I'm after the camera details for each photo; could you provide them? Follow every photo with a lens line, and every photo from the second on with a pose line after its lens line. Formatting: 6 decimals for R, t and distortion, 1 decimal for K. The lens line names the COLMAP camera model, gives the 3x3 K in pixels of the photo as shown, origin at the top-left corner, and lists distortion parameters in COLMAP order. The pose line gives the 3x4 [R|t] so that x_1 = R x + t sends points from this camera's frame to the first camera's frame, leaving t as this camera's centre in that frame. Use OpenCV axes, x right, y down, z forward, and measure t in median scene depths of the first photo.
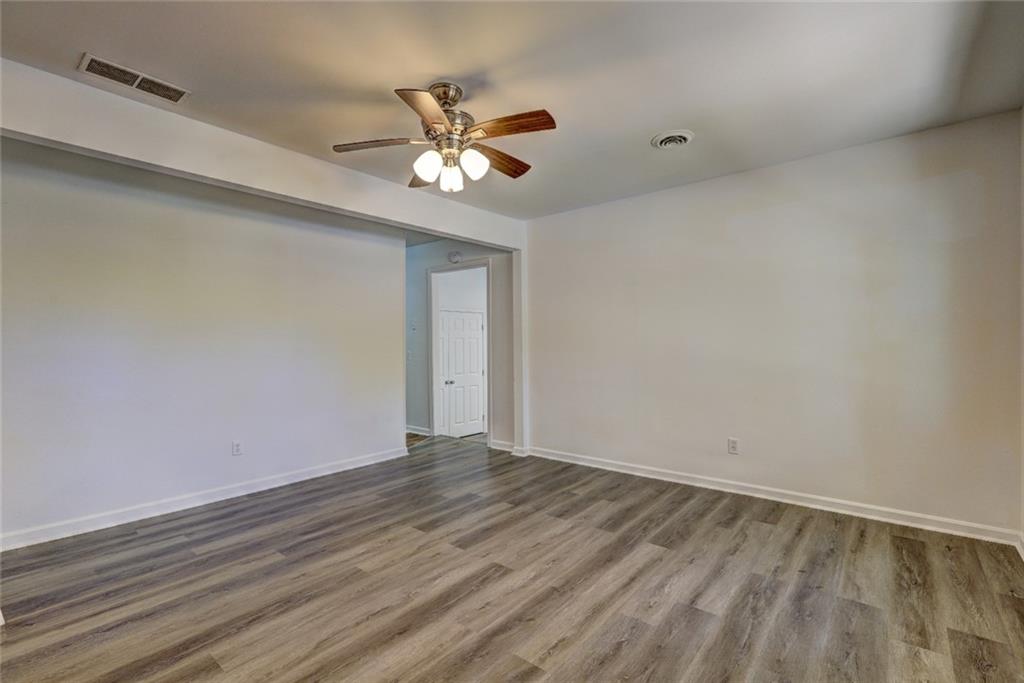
lens RADIAL K [[465.8, 0, 513.9], [0, 465.8, 338.7], [0, 0, 1]] dist [0.011224, -0.000672]
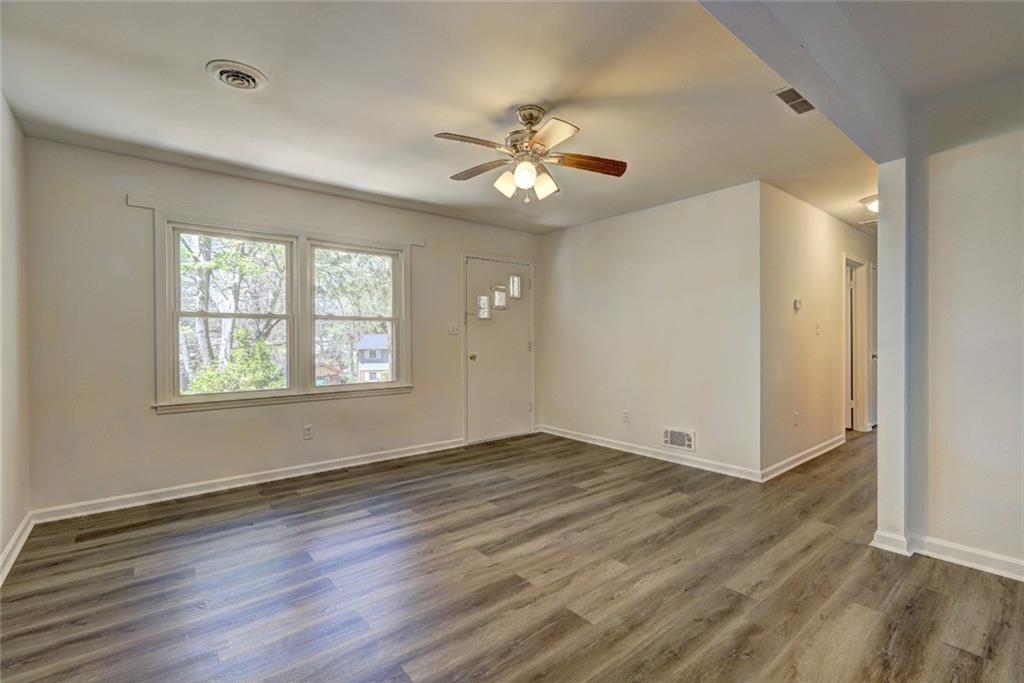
lens RADIAL K [[465.8, 0, 511.2], [0, 465.8, 344.0], [0, 0, 1]] dist [0.011224, -0.000672]
pose [[-0.982757, 0.011934, 0.184517, -0.293454], [0.013343, 0.999891, 0.006394, 0.019093], [-0.184420, 0.008746, -0.982809, 2.063691]]
